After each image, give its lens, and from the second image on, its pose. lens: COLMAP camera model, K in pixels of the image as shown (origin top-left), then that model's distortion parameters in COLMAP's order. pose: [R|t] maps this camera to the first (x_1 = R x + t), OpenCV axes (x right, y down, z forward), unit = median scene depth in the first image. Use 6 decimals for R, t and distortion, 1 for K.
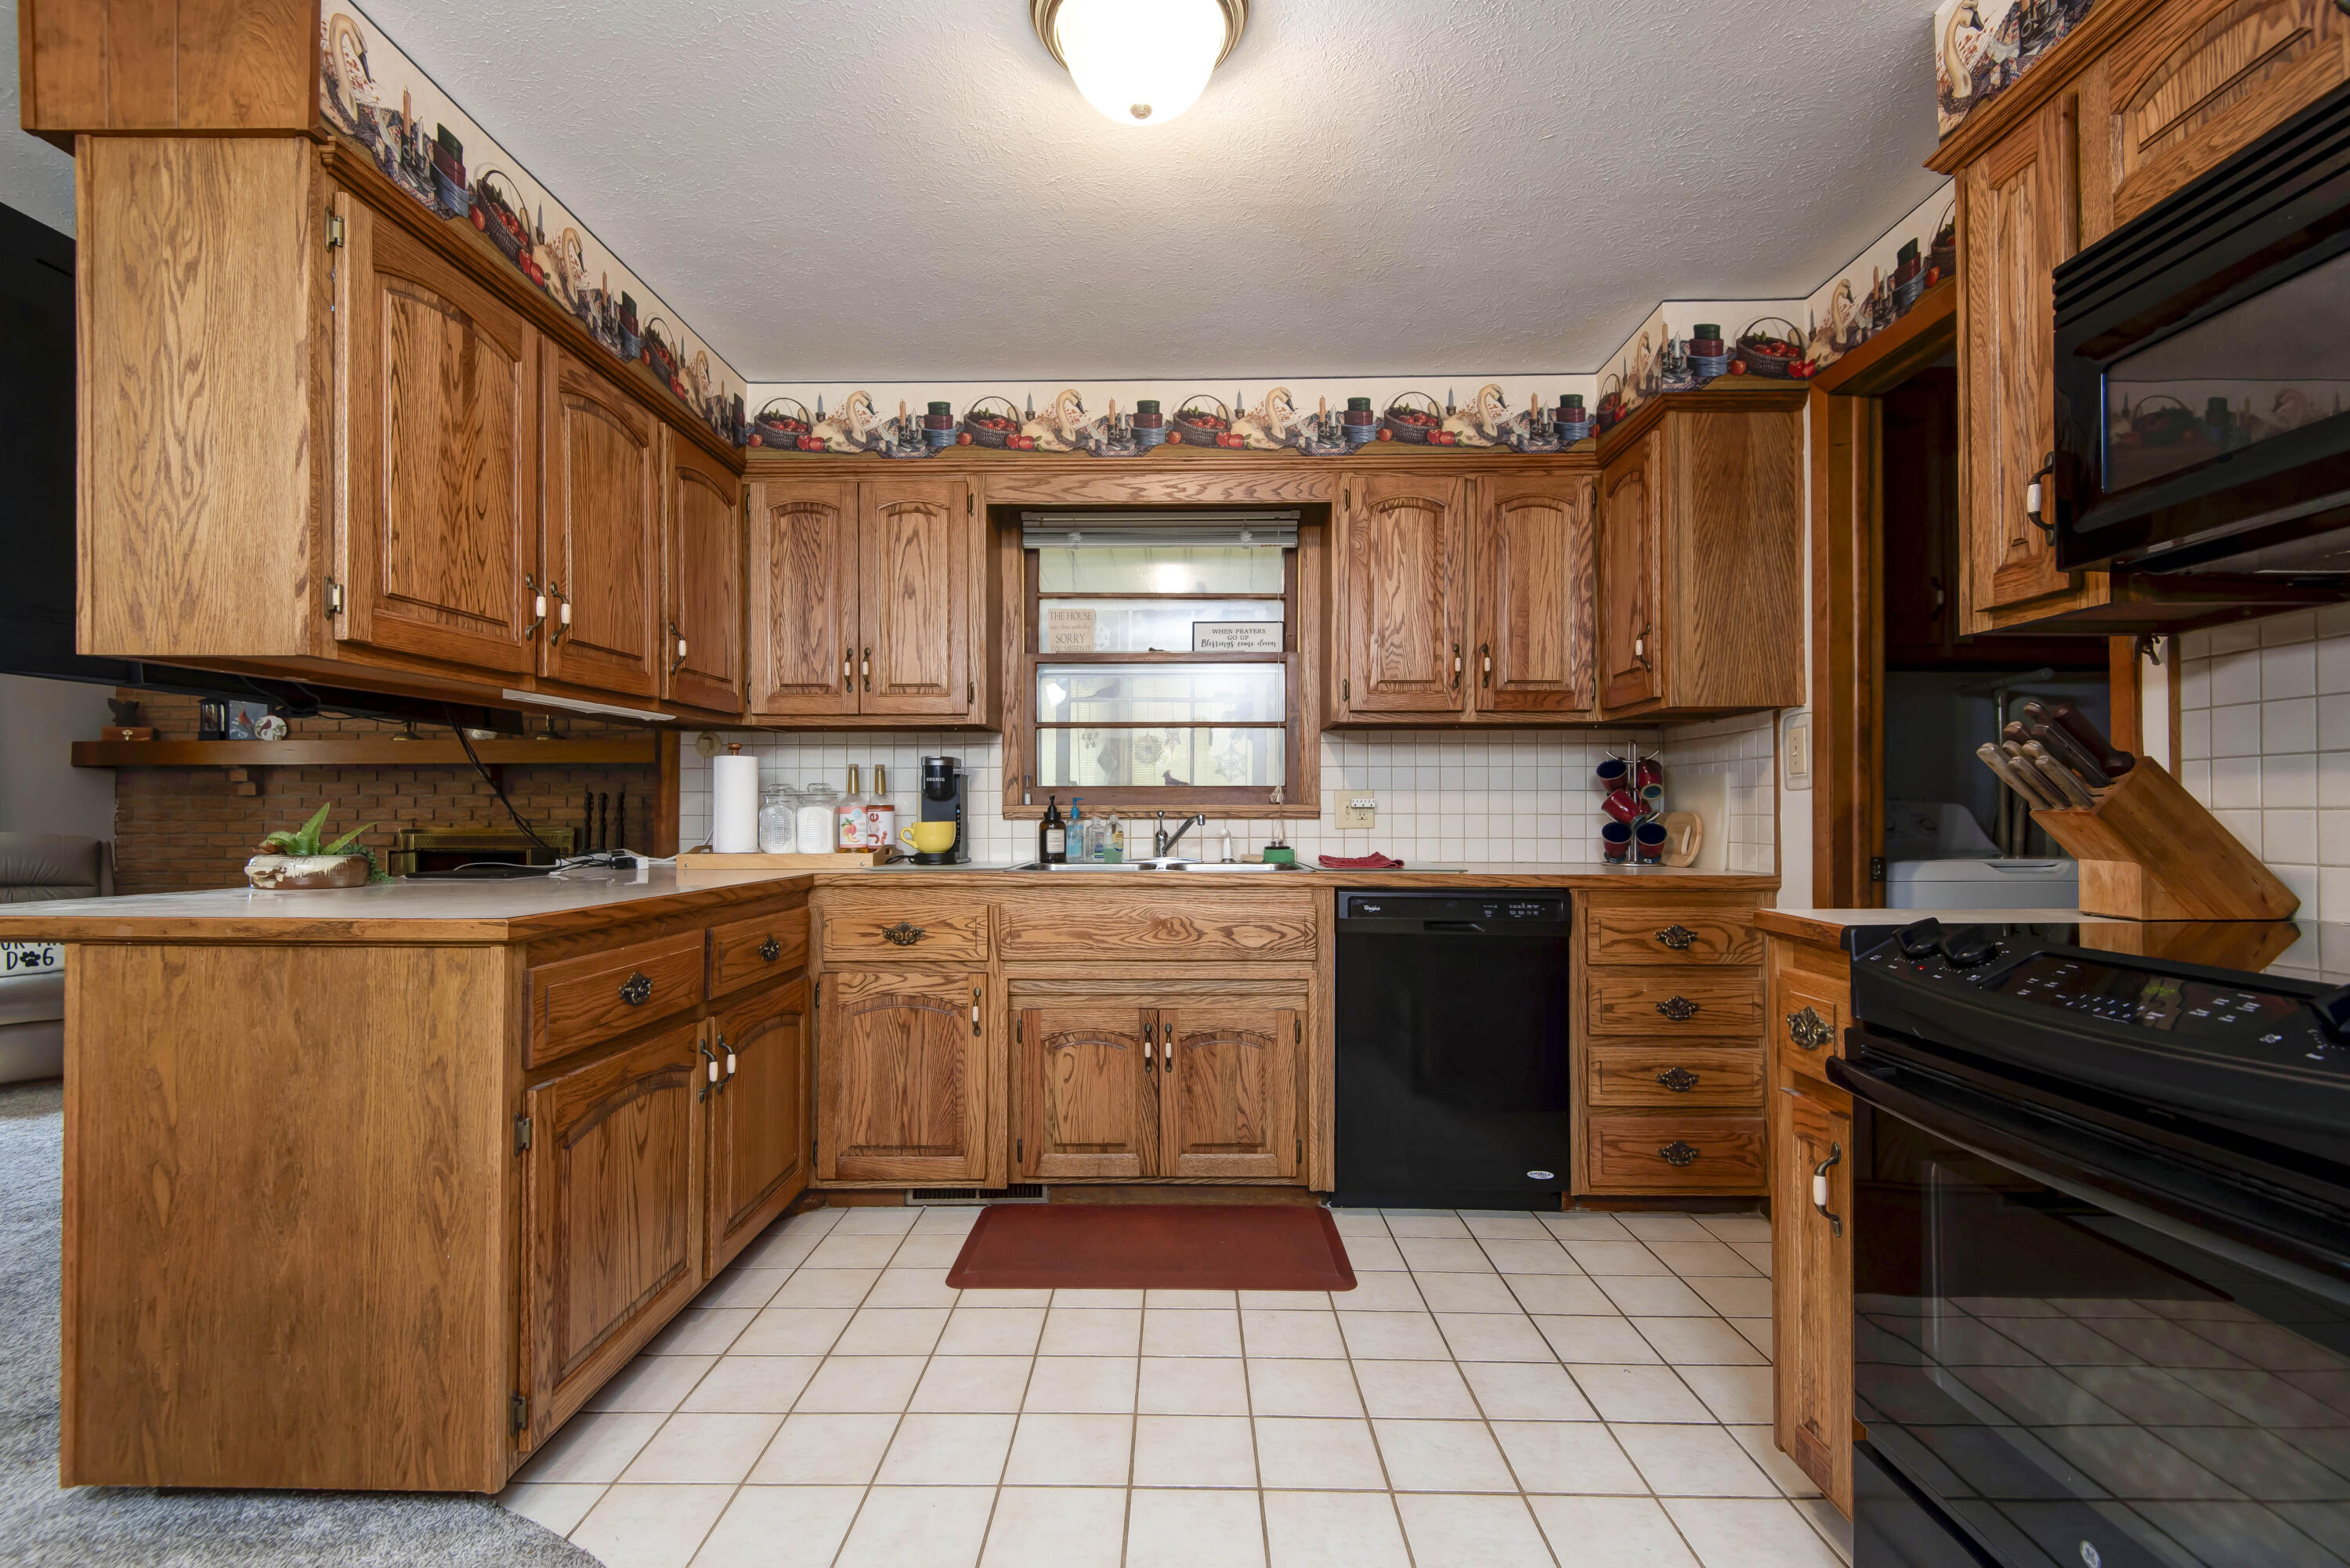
lens RADIAL K [[1089.0, 0, 1167.4], [0, 1089.0, 806.9], [0, 0, 1]] dist [0.010469, -0.003708]
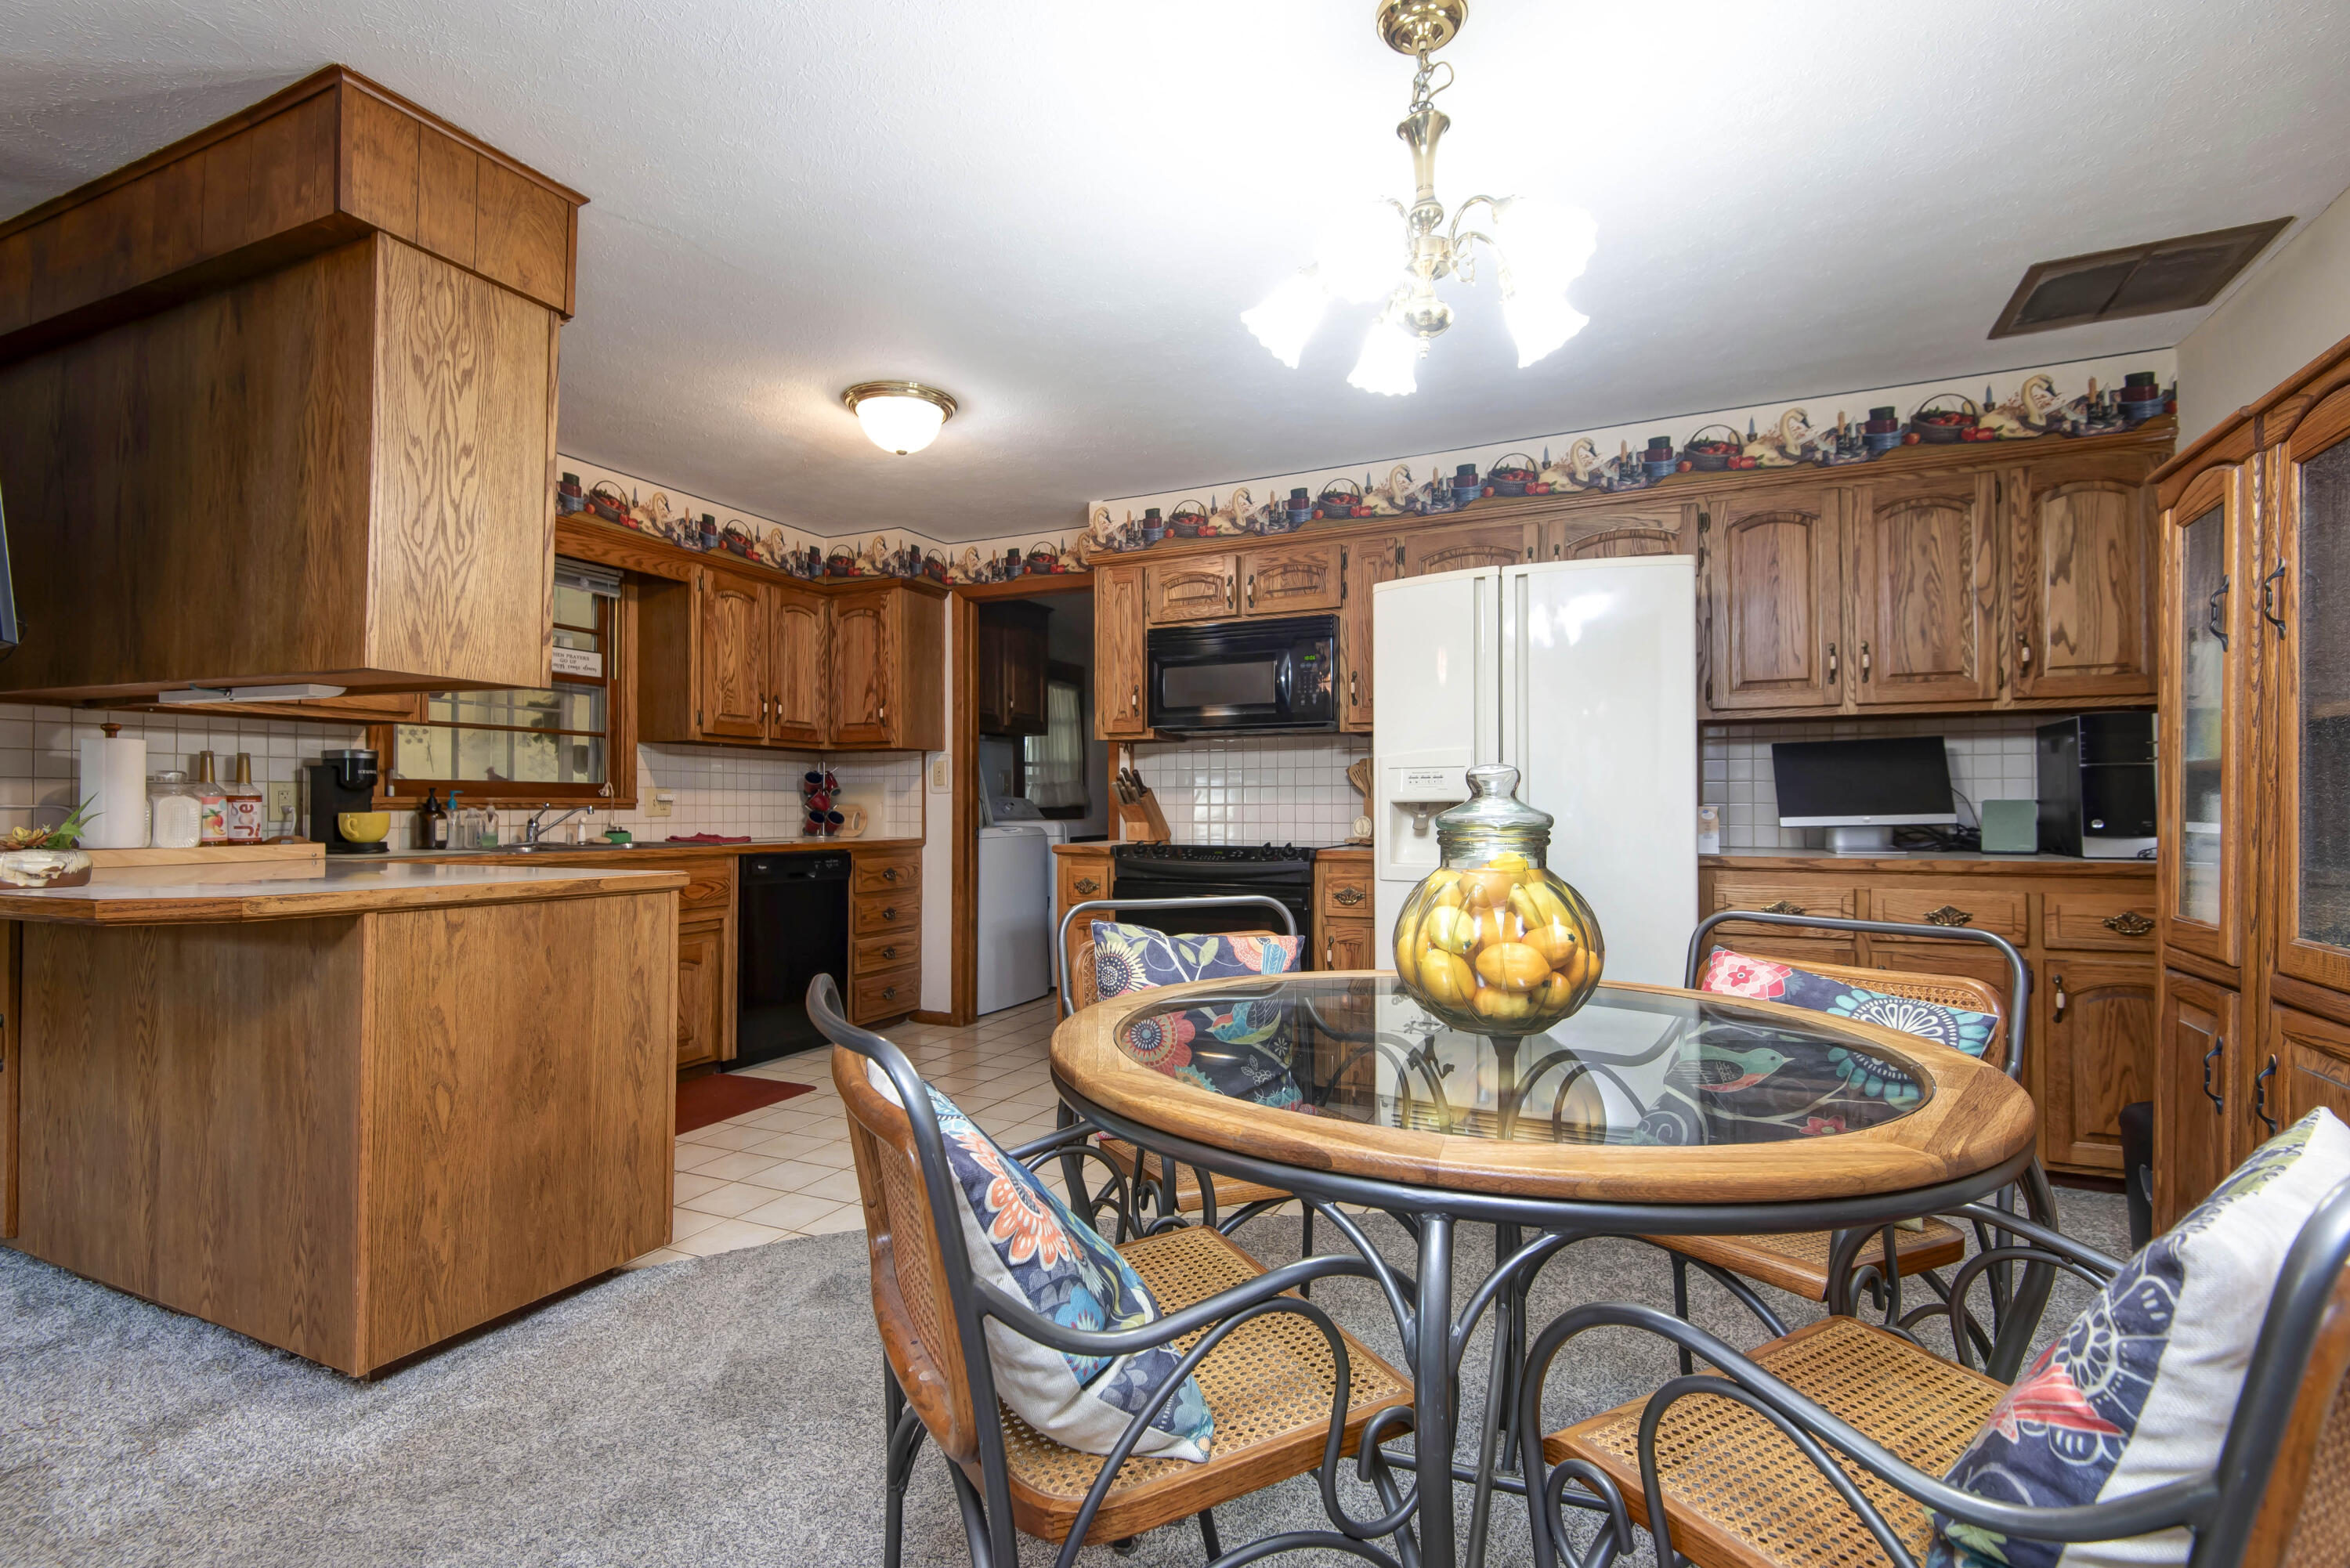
lens RADIAL K [[1089.0, 0, 1178.4], [0, 1089.0, 796.0], [0, 0, 1]] dist [0.010469, -0.003708]
pose [[0.397862, 0.010219, 0.917388, -1.719190], [-0.008052, 0.999938, -0.007646, 0.000207], [-0.917410, -0.004344, 0.397920, -0.265703]]
